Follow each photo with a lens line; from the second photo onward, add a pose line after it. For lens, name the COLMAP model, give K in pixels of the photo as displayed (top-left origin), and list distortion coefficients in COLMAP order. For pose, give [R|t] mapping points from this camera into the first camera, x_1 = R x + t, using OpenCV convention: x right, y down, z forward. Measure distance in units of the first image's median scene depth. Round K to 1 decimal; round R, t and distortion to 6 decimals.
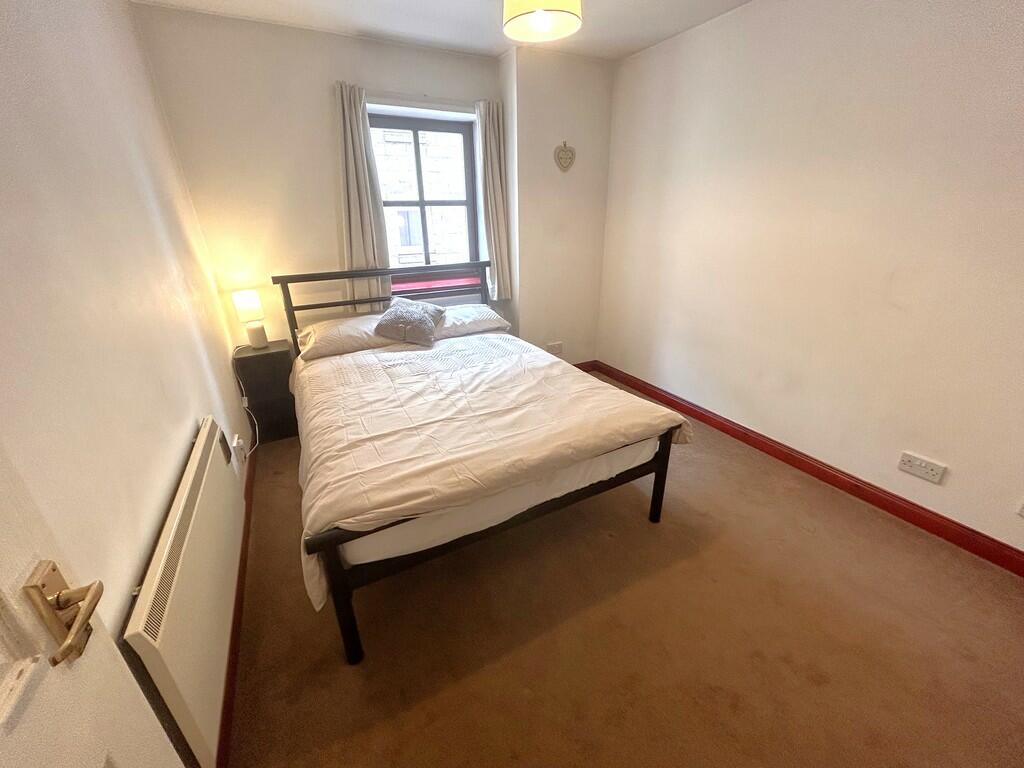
lens RADIAL K [[410.7, 0, 513.5], [0, 410.7, 383.2], [0, 0, 1]] dist [0.001184, 0.000160]
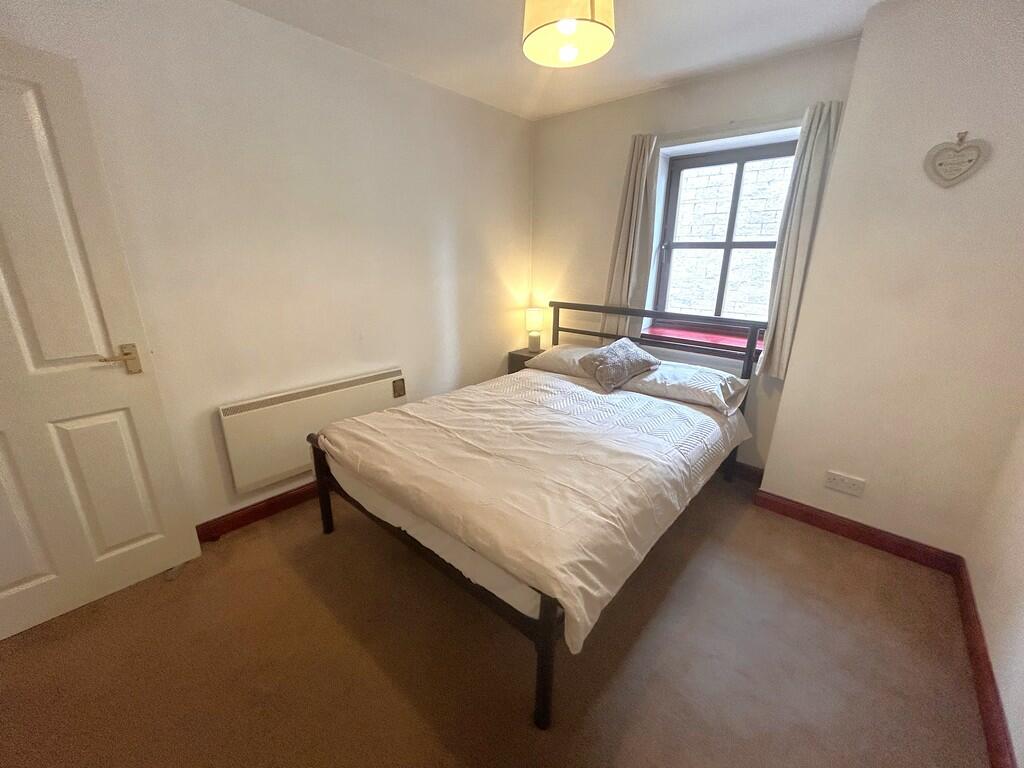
lens RADIAL K [[410.7, 0, 513.5], [0, 410.7, 383.2], [0, 0, 1]] dist [0.001184, 0.000160]
pose [[0.354200, 0.296257, -0.887003, 0.575257], [-0.373913, 0.914243, 0.156043, -0.181961], [0.857165, 0.276392, 0.434599, 0.417632]]
